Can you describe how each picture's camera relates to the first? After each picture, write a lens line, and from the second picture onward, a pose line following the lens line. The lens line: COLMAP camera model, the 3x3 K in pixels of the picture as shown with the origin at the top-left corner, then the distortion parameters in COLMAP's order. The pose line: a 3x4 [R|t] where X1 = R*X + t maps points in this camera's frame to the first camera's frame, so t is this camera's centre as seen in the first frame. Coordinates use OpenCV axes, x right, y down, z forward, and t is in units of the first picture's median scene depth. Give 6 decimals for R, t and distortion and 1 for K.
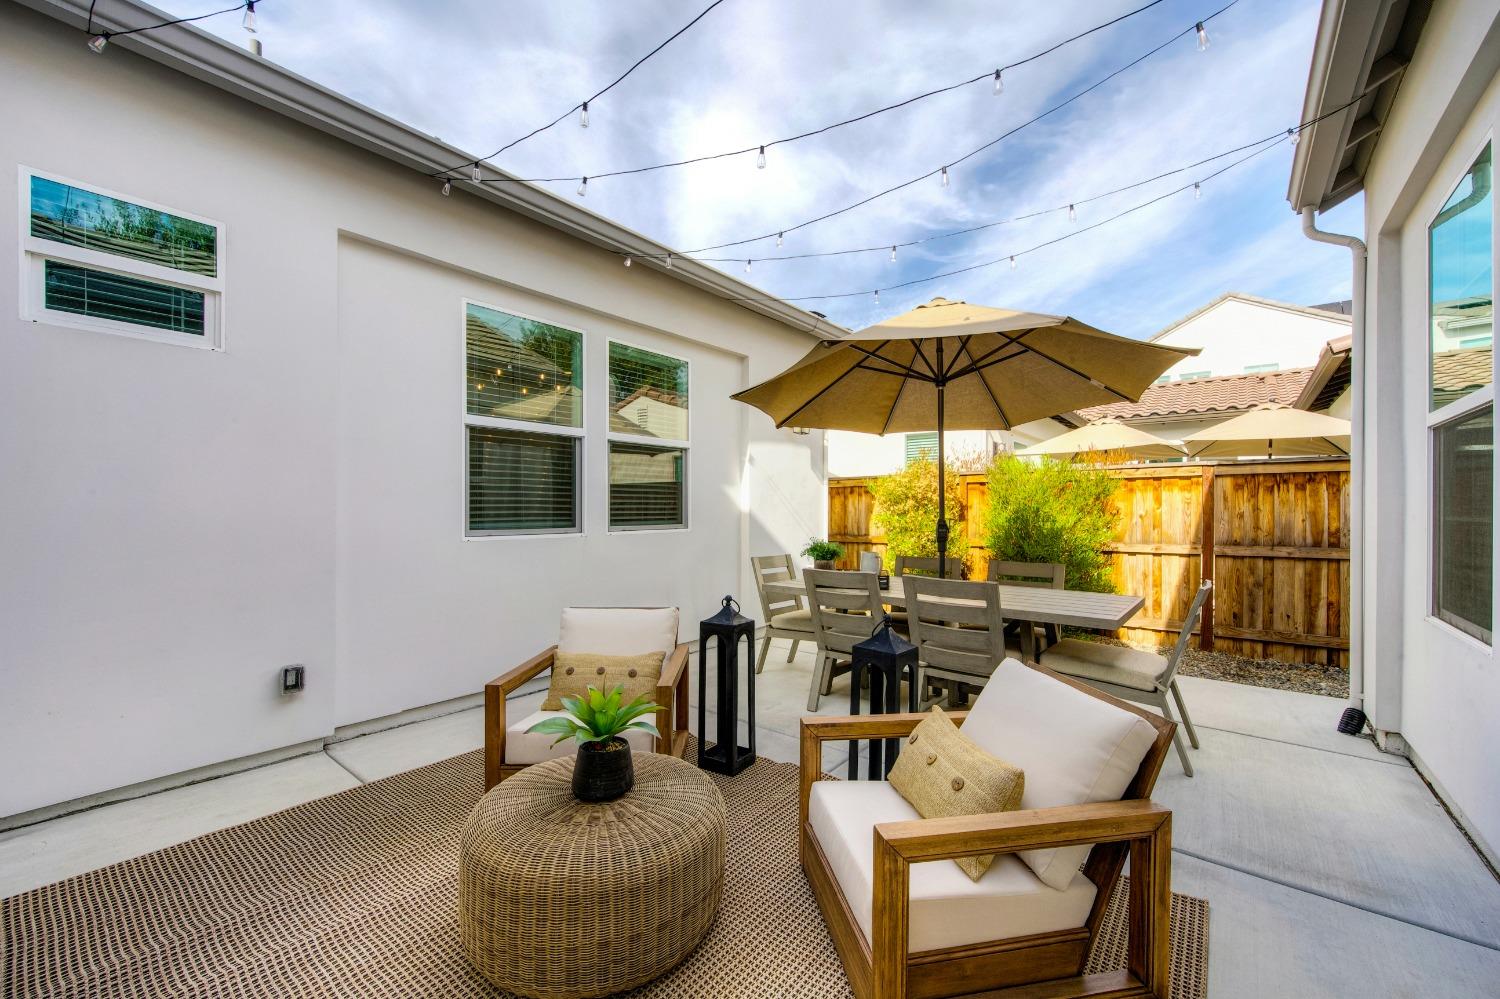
lens RADIAL K [[594.8, 0, 758.0], [0, 594.8, 504.5], [0, 0, 1]] dist [0.000244, -0.000411]
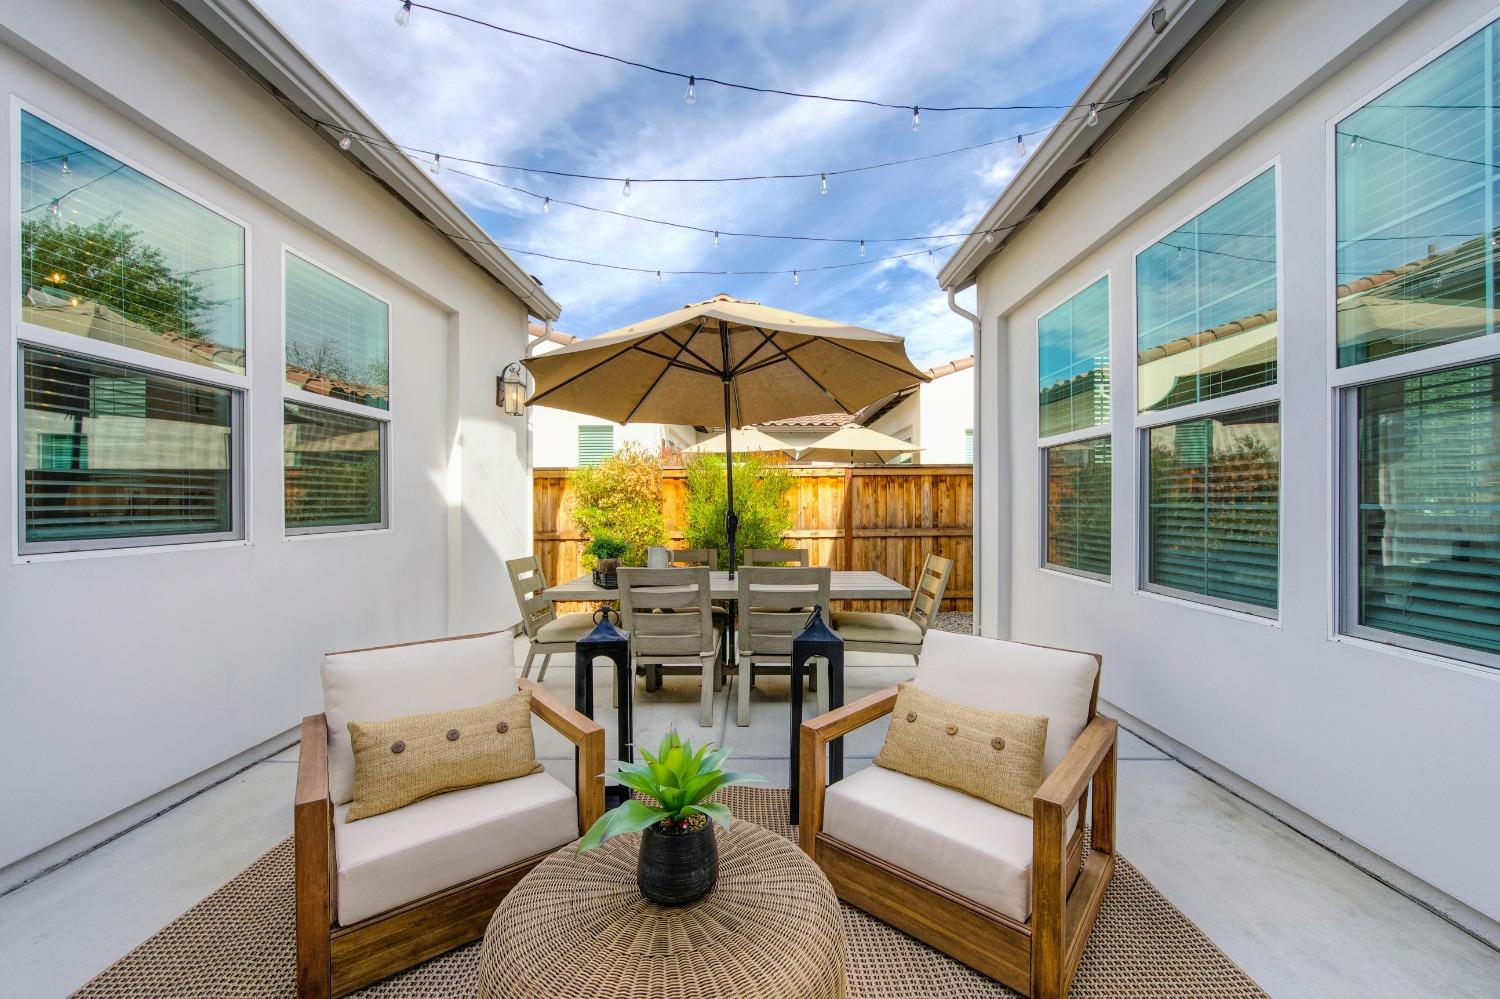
lens RADIAL K [[594.8, 0, 744.3], [0, 594.8, 504.4], [0, 0, 1]] dist [0.000244, -0.000411]
pose [[0.777615, -0.004474, 0.628725, -0.247200], [-0.000934, 0.999965, 0.008271, 0.003626], [-0.628740, -0.007019, 0.777584, 0.144961]]
